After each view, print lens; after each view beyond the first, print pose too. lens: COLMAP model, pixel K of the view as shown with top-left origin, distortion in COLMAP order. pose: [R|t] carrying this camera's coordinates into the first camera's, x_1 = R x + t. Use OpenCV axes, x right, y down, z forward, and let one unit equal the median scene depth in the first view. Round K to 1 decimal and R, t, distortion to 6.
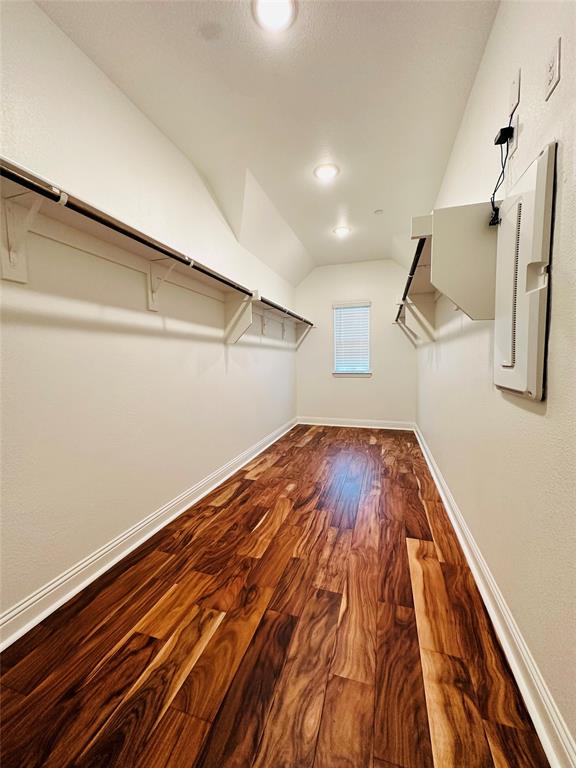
lens RADIAL K [[305.9, 0, 287.5], [0, 305.9, 384.0], [0, 0, 1]] dist [-0.002171, 0.000595]
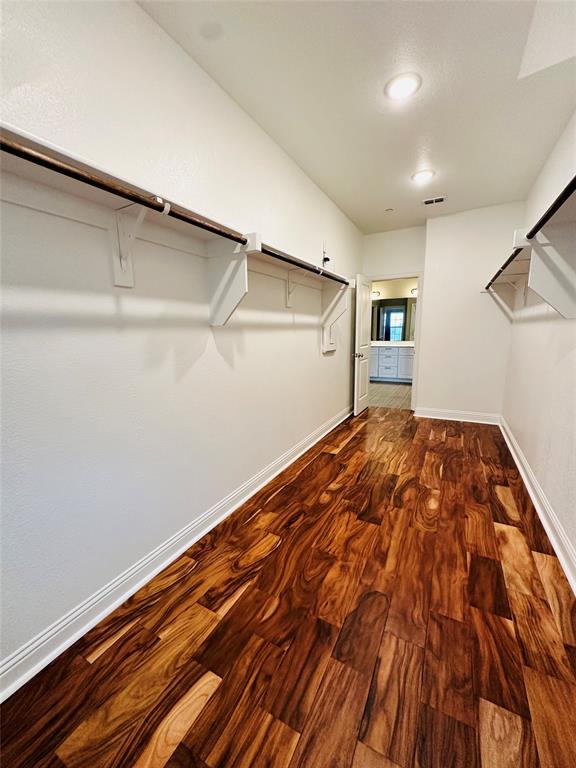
lens RADIAL K [[305.9, 0, 288.4], [0, 305.9, 383.1], [0, 0, 1]] dist [-0.002171, 0.000595]
pose [[-0.981897, -0.006512, 0.189306, 0.274680], [0.040420, 0.969186, 0.242989, -0.219472], [-0.185055, 0.246242, -0.951378, 2.048693]]
